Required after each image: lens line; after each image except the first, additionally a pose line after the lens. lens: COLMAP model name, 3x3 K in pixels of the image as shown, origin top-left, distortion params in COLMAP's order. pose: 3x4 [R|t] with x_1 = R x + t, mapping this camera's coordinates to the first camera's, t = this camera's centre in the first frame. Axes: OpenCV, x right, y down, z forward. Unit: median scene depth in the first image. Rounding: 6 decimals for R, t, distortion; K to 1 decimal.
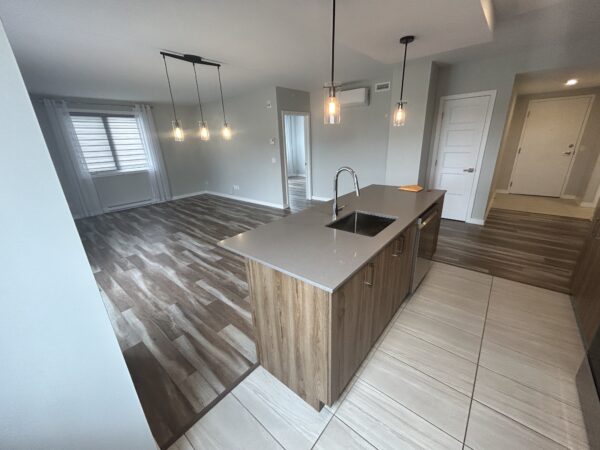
lens RADIAL K [[243.8, 0, 300.4], [0, 243.8, 224.7], [0, 0, 1]] dist [-0.001118, 0.000477]
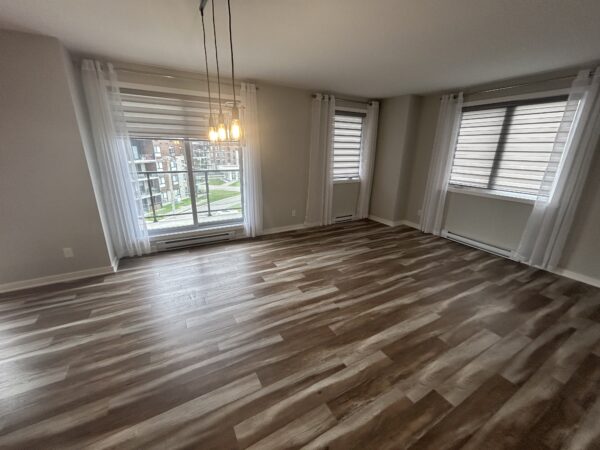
lens RADIAL K [[243.8, 0, 300.4], [0, 243.8, 224.7], [0, 0, 1]] dist [-0.001118, 0.000477]
pose [[-0.353769, 0.308934, -0.882840, 0.036467], [-0.314244, 0.849756, 0.423280, -0.289624], [0.880964, 0.427170, -0.203537, 0.806503]]
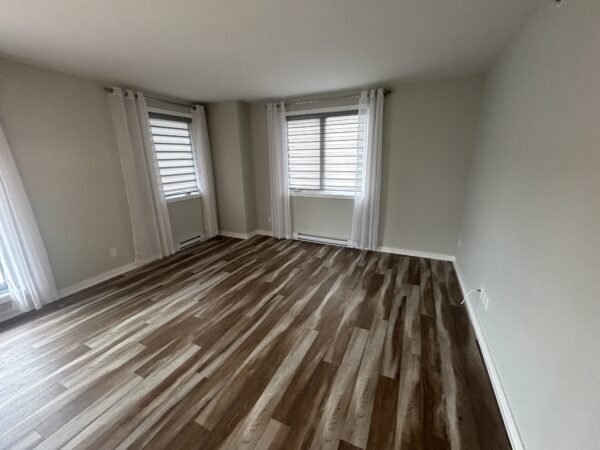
lens RADIAL K [[243.8, 0, 300.4], [0, 243.8, 224.7], [0, 0, 1]] dist [-0.001118, 0.000477]
pose [[0.257191, 0.289923, -0.921844, -0.068822], [-0.311530, 0.927881, 0.204906, -0.286659], [0.914769, 0.234482, 0.328963, 0.804036]]
